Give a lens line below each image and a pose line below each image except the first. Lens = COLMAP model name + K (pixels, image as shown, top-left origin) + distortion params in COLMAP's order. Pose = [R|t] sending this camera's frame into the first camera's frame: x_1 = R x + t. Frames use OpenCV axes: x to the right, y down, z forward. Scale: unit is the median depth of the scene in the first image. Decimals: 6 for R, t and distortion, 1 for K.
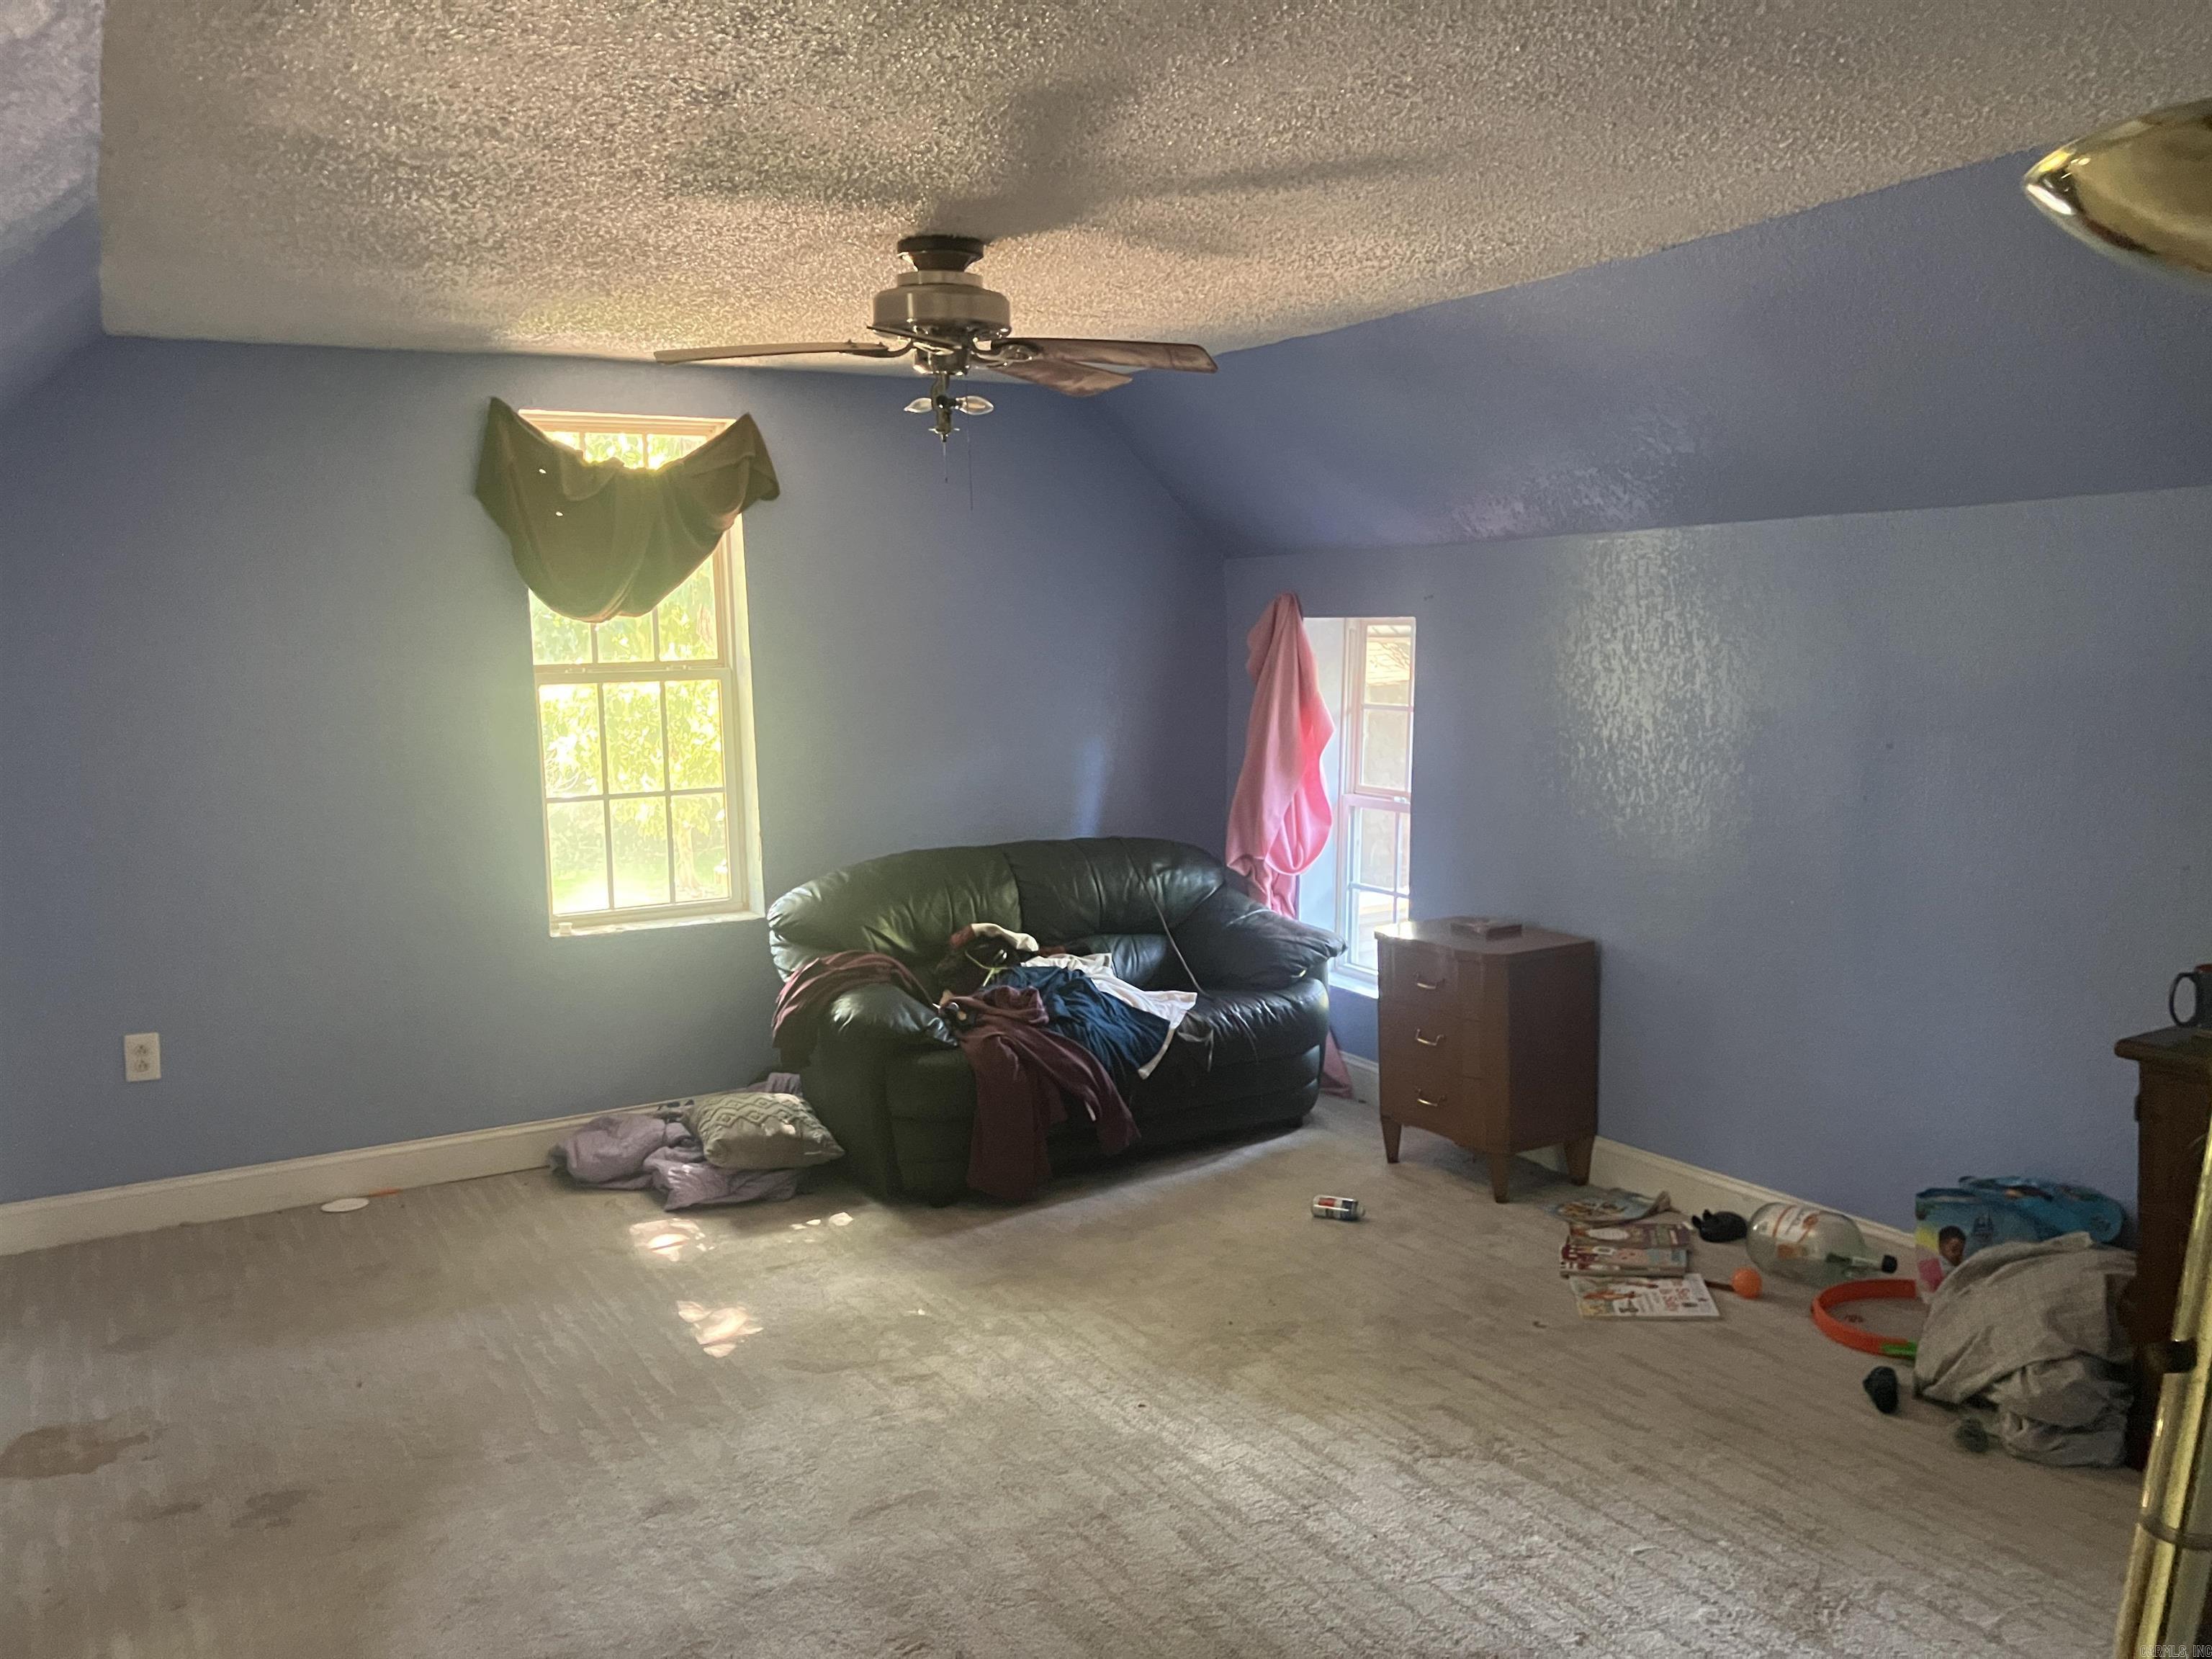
lens RADIAL K [[1819.0, 0, 1099.5], [0, 1819.0, 838.9], [0, 0, 1]] dist [0.031797, -0.035619]
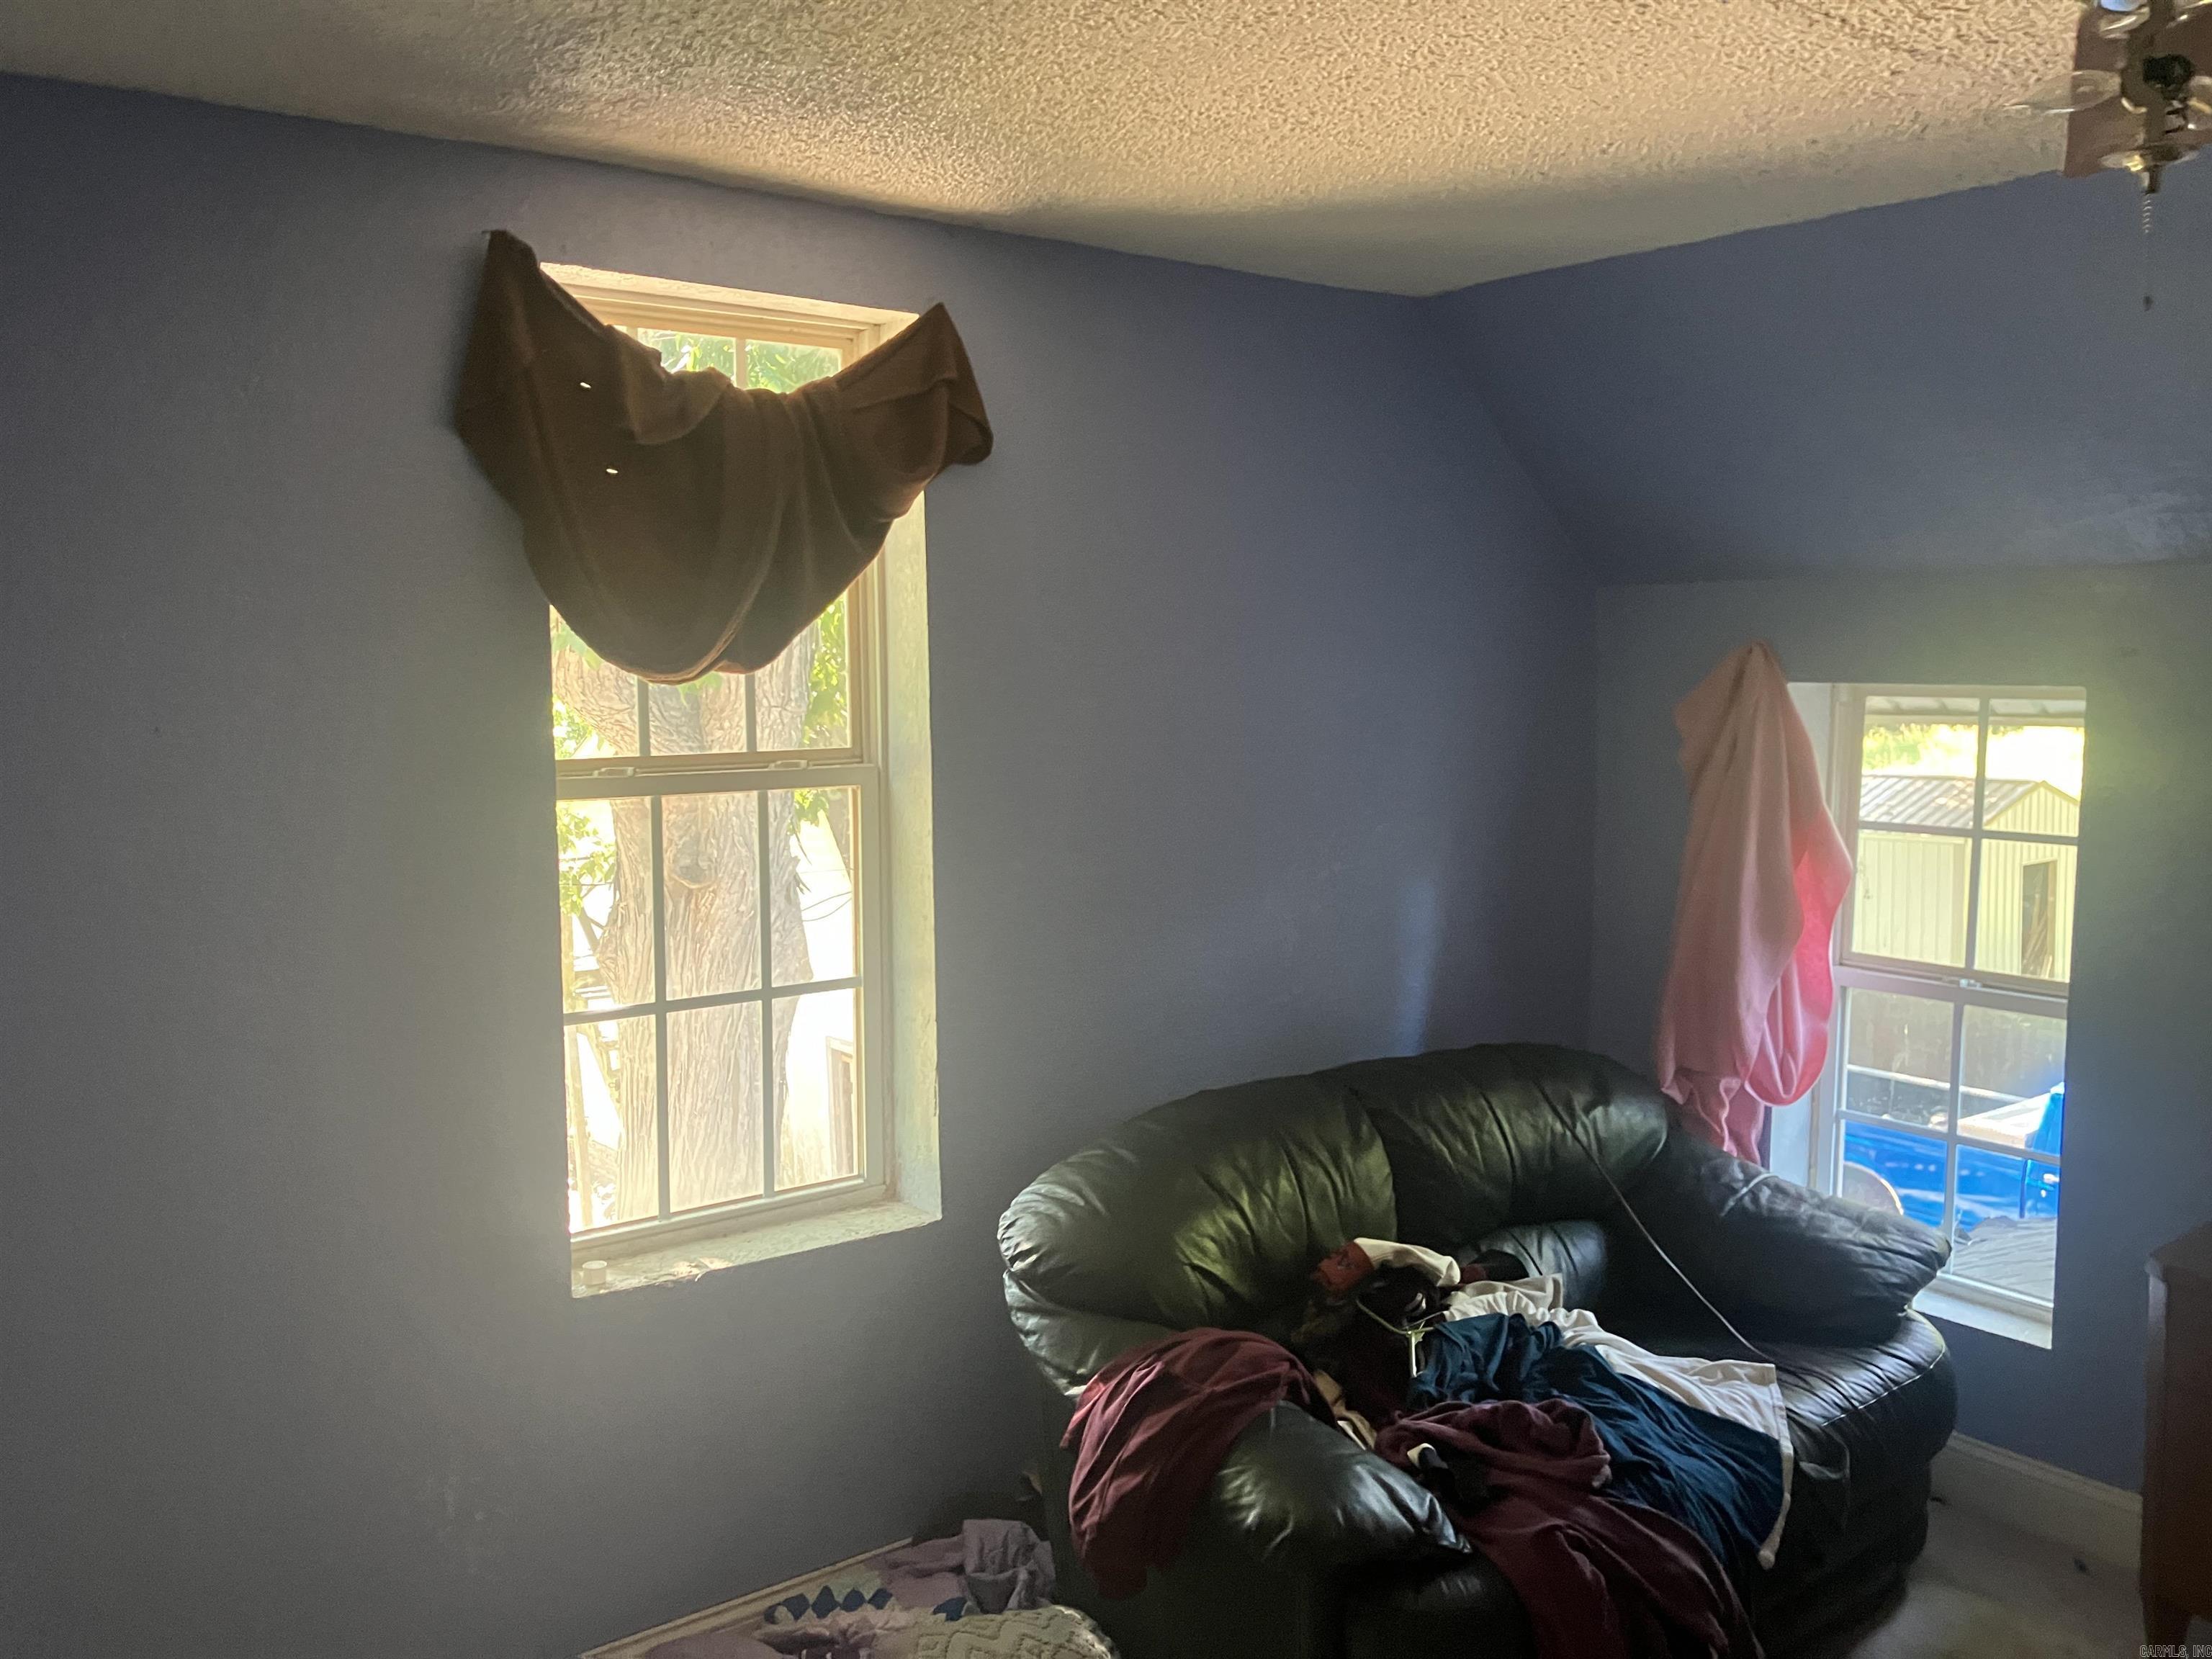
lens RADIAL K [[1819.0, 0, 1082.6], [0, 1819.0, 805.2], [0, 0, 1]] dist [0.031797, -0.035619]
pose [[0.993183, 0.001137, 0.116561, -0.214338], [0.004553, 0.998811, -0.048540, -0.056849], [-0.116478, 0.048739, 0.991997, 0.461383]]
